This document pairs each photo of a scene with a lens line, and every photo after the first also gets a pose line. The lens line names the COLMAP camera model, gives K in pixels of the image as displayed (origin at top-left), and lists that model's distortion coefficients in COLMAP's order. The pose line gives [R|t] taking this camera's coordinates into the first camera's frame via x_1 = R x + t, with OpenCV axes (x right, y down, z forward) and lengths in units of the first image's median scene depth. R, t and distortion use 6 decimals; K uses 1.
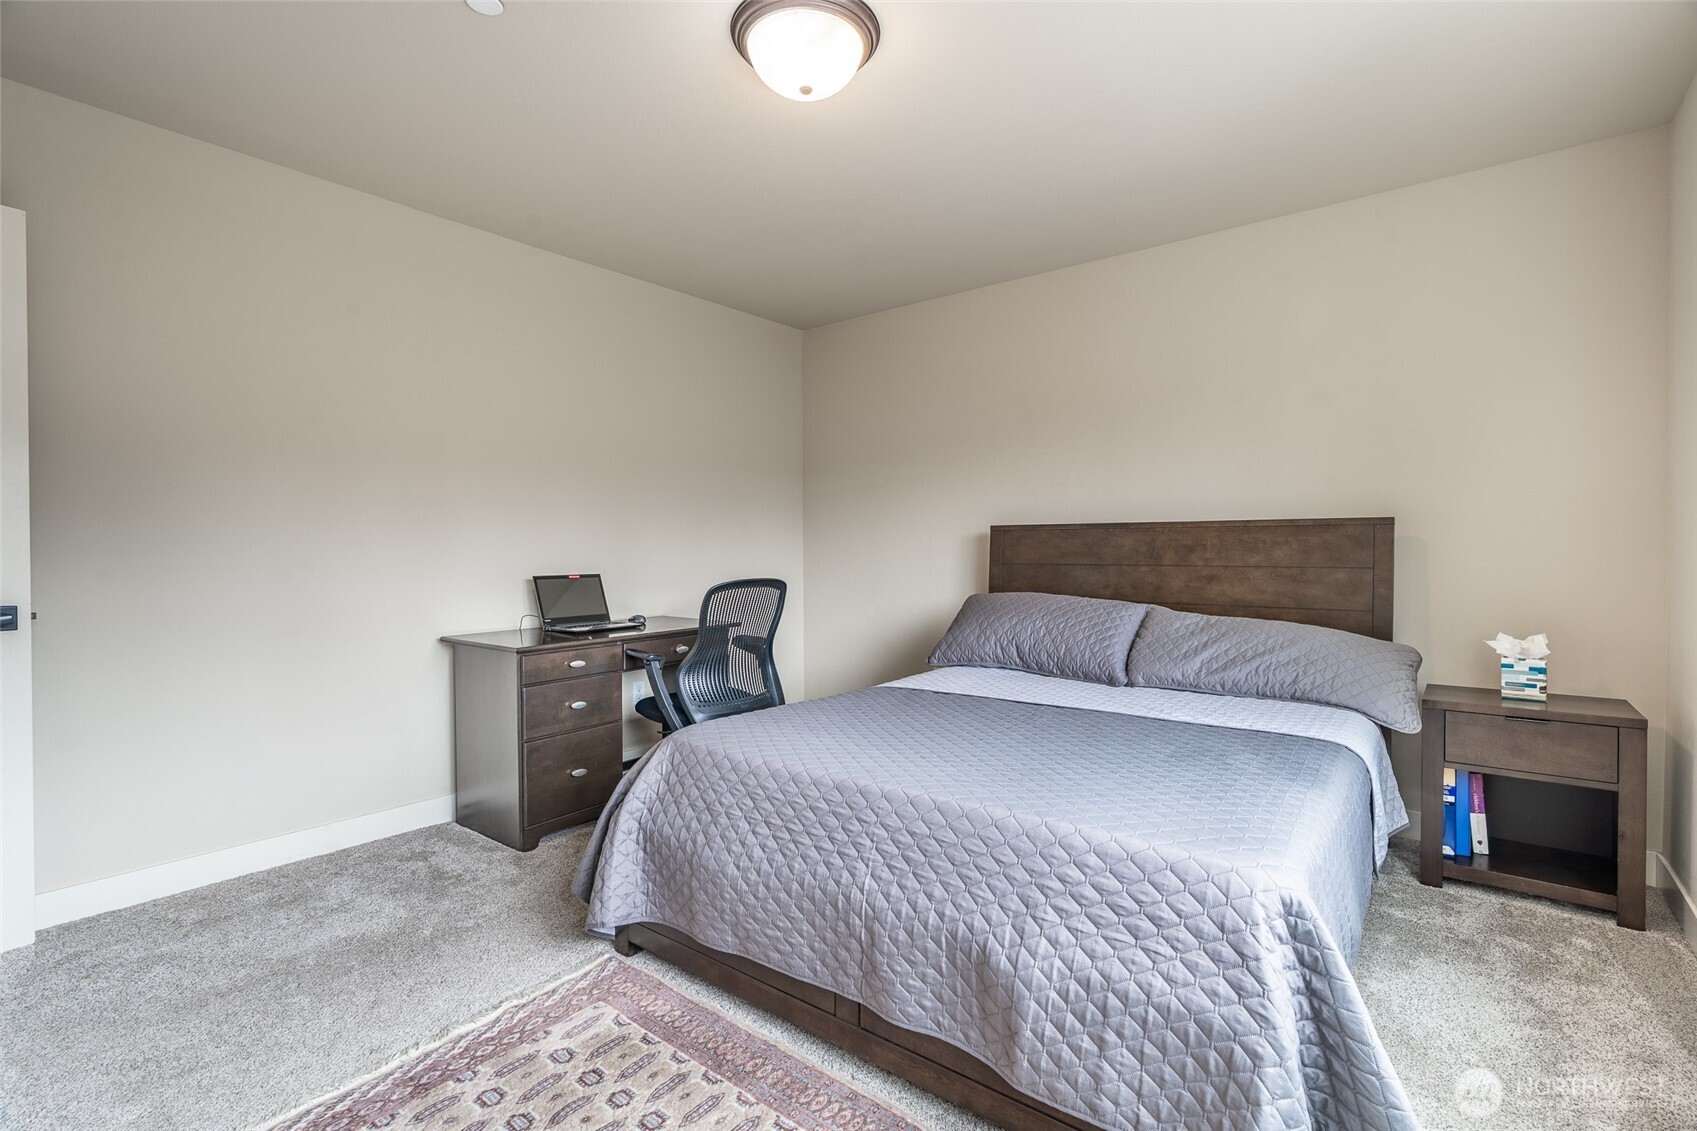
lens RADIAL K [[800.8, 0, 853.5], [0, 800.8, 555.3], [0, 0, 1]] dist [-0.004389, 0.002929]
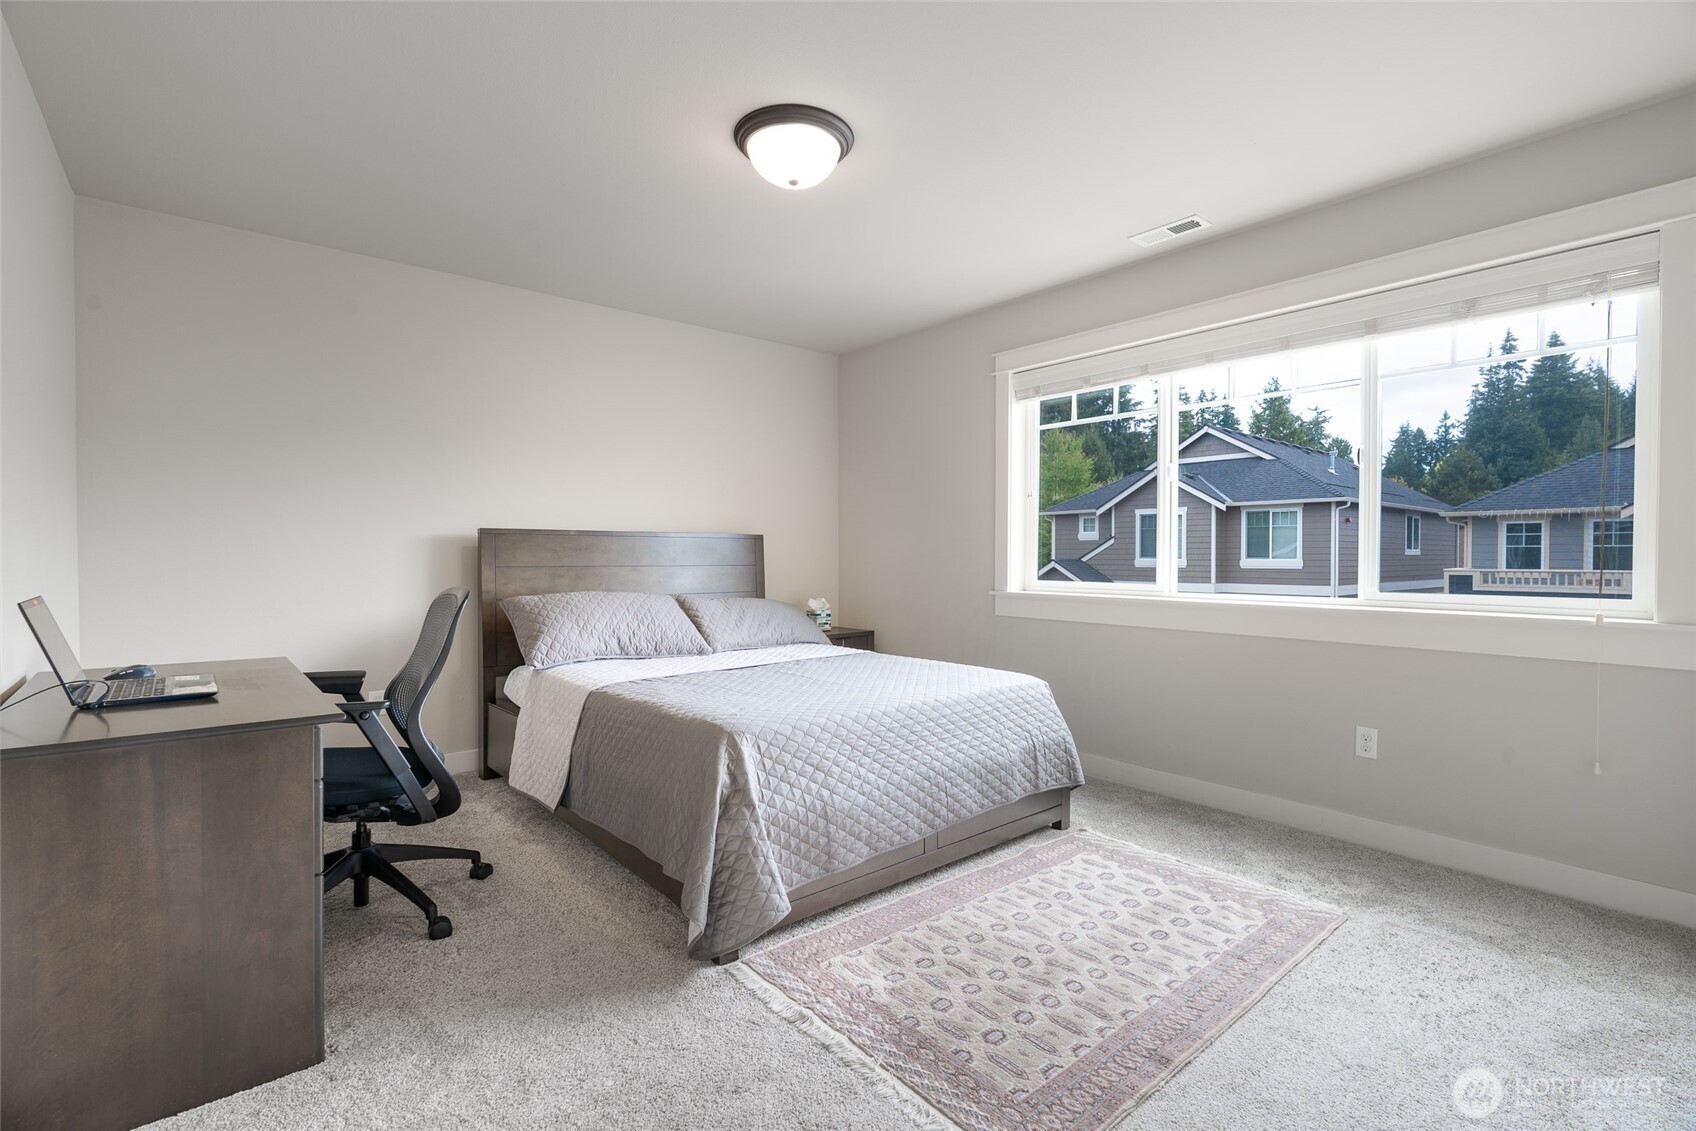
lens RADIAL K [[800.3, 0, 855.8], [0, 800.3, 567.3], [0, 0, 1]] dist [-0.004389, 0.002929]
pose [[0.160291, -0.009308, 0.987026, -1.355981], [0.009041, 0.999927, 0.007961, 0.012496], [-0.987028, 0.007648, 0.160364, 0.767807]]
